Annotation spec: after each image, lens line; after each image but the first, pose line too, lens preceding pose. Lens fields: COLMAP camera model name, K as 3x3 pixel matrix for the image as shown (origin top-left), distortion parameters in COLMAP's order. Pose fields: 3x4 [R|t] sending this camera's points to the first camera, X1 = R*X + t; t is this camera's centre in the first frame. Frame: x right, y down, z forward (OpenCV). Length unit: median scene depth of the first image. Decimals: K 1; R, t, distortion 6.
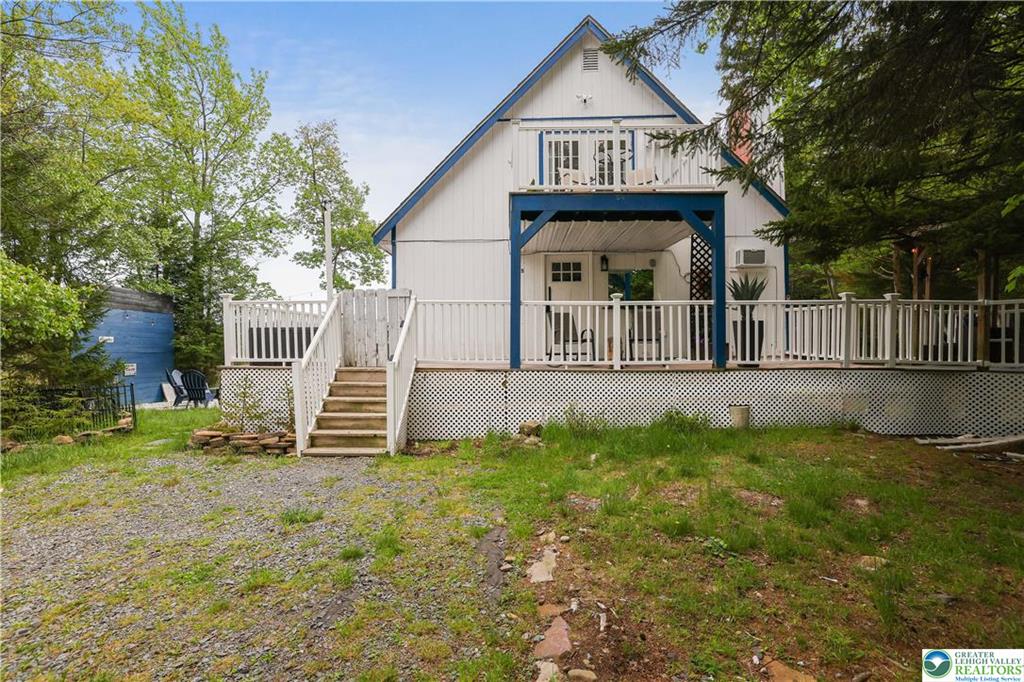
lens RADIAL K [[497.6, 0, 512.3], [0, 497.6, 318.6], [0, 0, 1]] dist [-0.000708, 0.000179]
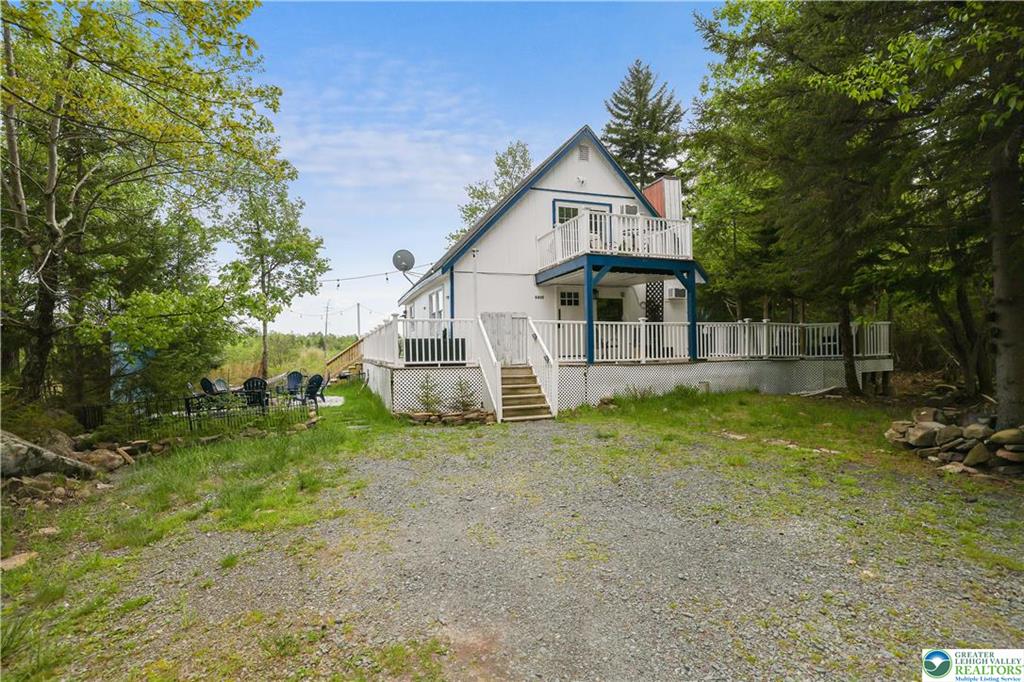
lens RADIAL K [[497.6, 0, 512.3], [0, 497.6, 318.6], [0, 0, 1]] dist [-0.000708, 0.000179]
pose [[0.928839, 0.010999, 0.370321, -0.791773], [-0.005357, 0.999853, -0.016261, -0.017569], [-0.370445, 0.013120, 0.928762, -0.370210]]
